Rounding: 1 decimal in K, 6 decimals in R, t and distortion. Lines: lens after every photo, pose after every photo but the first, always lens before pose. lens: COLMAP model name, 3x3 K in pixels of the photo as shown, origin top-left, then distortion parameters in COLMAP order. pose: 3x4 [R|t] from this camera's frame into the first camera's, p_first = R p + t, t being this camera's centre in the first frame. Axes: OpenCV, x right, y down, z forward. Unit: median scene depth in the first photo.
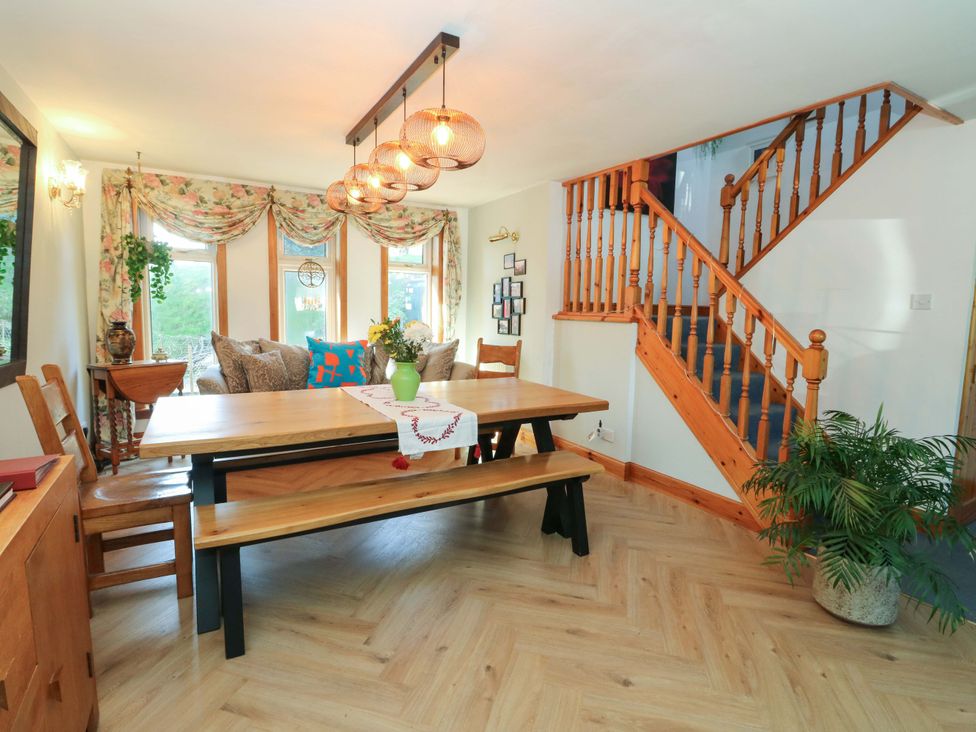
lens RADIAL K [[504.3, 0, 492.0], [0, 504.3, 358.2], [0, 0, 1]] dist [-0.001217, -0.012940]
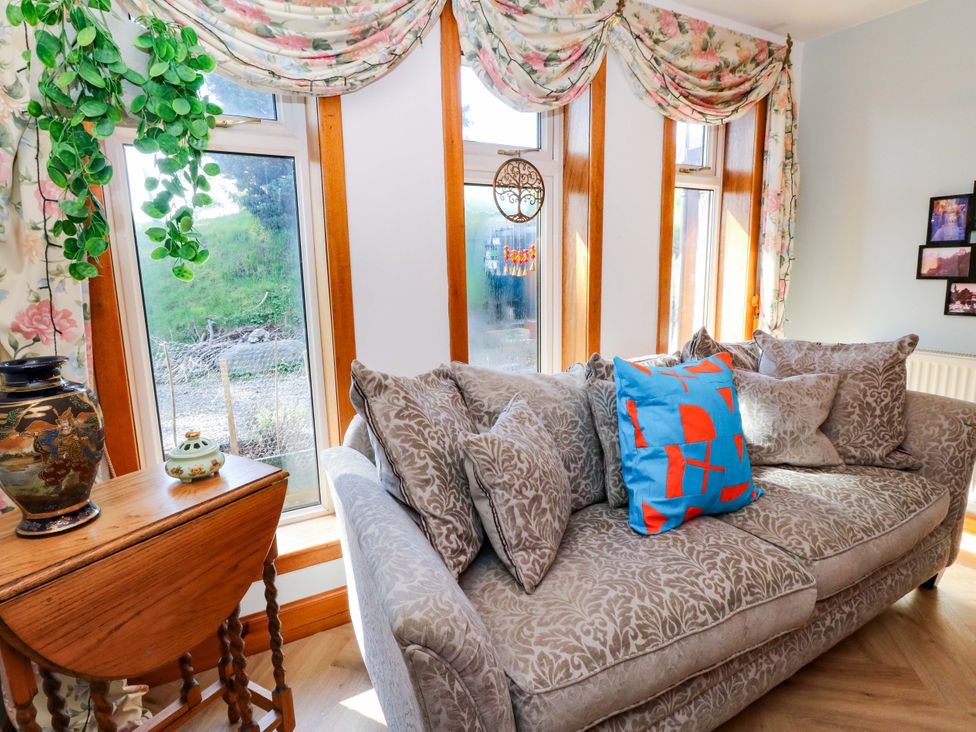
lens RADIAL K [[504.3, 0, 473.1], [0, 504.3, 356.2], [0, 0, 1]] dist [-0.001217, -0.012940]
pose [[0.999124, -0.040004, -0.012317, -0.491241], [0.040849, 0.996089, 0.078350, -0.079751], [0.009134, -0.078785, 0.996850, 0.712196]]
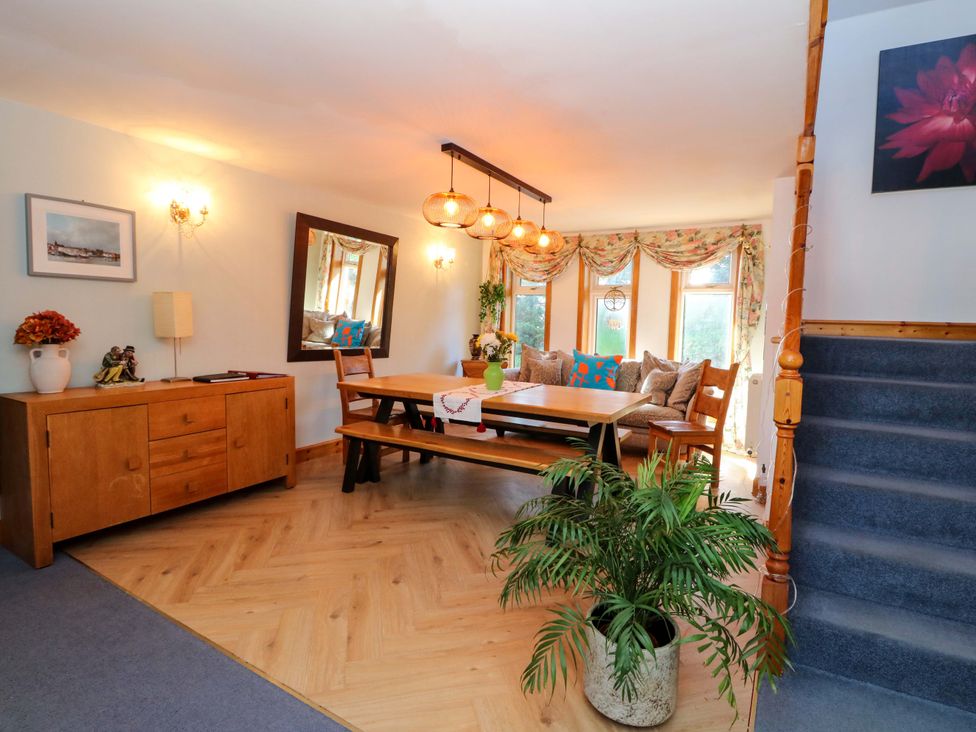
lens RADIAL K [[504.3, 0, 491.7], [0, 504.3, 359.2], [0, 0, 1]] dist [-0.001217, -0.012940]
pose [[0.497863, 0.057066, -0.865376, 0.668756], [-0.101699, 0.994790, 0.007091, -0.006103], [0.861272, 0.084478, 0.501072, 0.196950]]
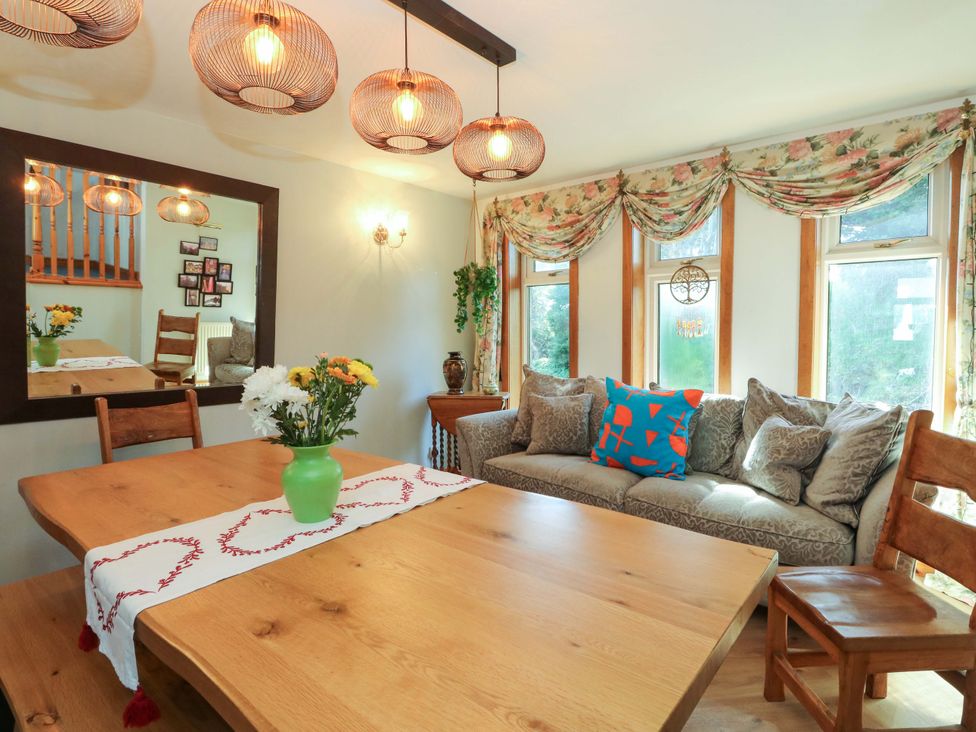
lens RADIAL K [[504.3, 0, 497.3], [0, 504.3, 356.8], [0, 0, 1]] dist [-0.001217, -0.012940]
pose [[0.347489, 0.029433, -0.937222, 0.226417], [-0.078201, 0.996935, 0.002314, -0.063996], [0.934418, 0.072488, 0.348725, 0.661616]]
